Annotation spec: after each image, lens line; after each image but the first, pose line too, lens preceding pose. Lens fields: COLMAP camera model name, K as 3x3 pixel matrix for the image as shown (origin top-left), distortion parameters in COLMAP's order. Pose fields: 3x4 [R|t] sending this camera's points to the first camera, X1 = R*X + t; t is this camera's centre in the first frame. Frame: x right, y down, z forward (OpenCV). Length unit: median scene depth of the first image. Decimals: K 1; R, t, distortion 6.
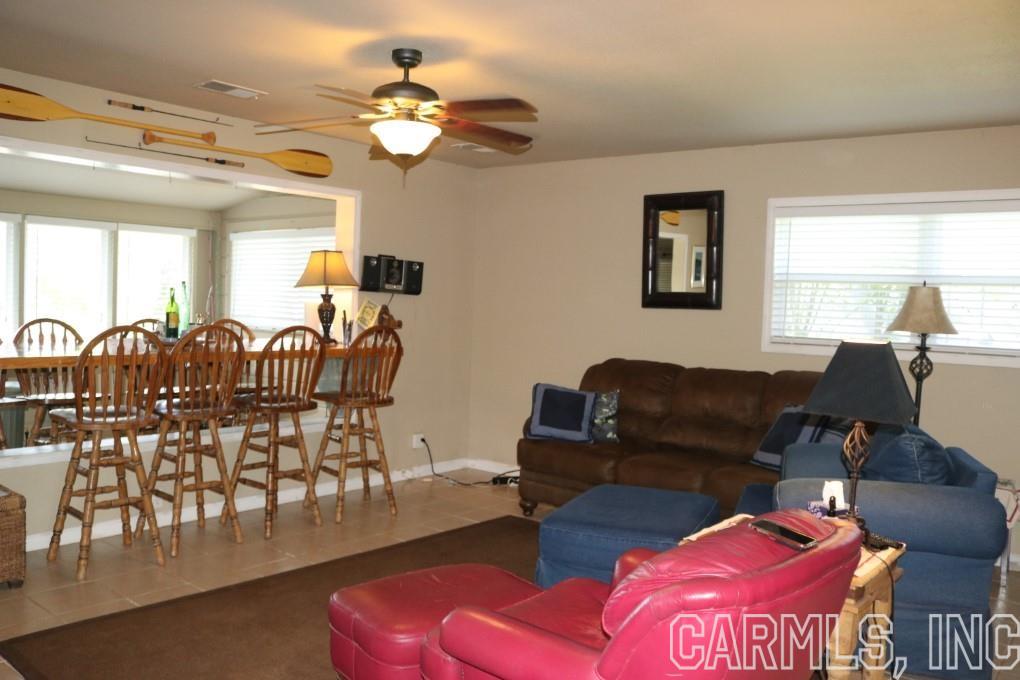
lens RADIAL K [[838.1, 0, 501.1], [0, 838.1, 350.9], [0, 0, 1]] dist [-0.156462, 0.124766]
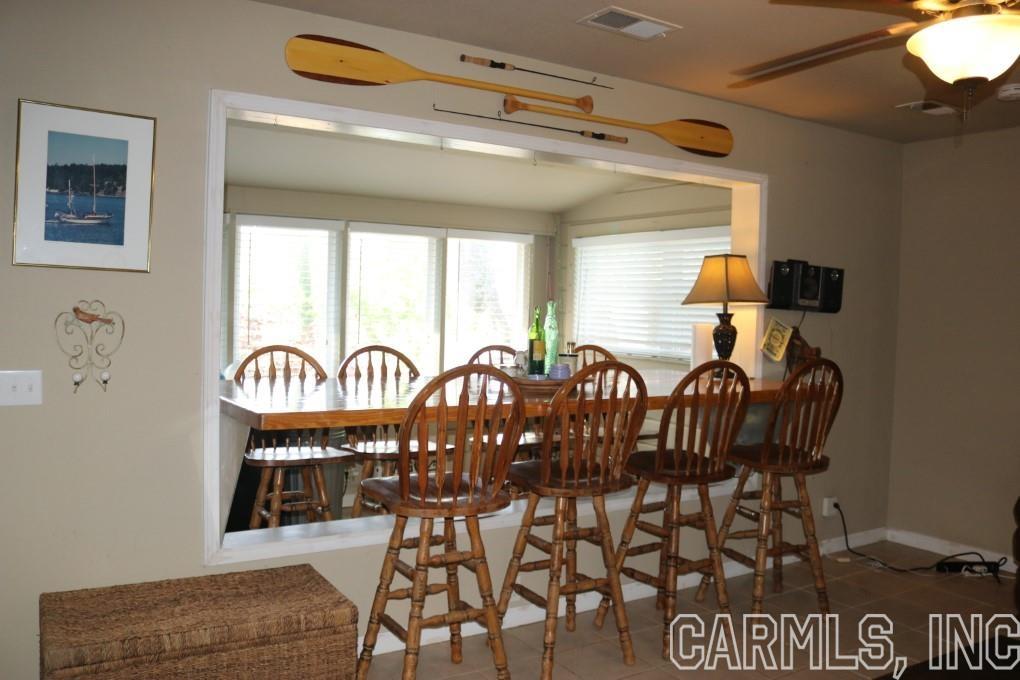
lens RADIAL K [[836.4, 0, 501.5], [0, 836.4, 342.9], [0, 0, 1]] dist [-0.157479, 0.127928]
pose [[0.944422, 0.002538, -0.328727, -0.157490], [-0.010226, 0.999713, -0.021661, -0.023611], [0.328577, 0.023819, 0.944177, 0.236301]]
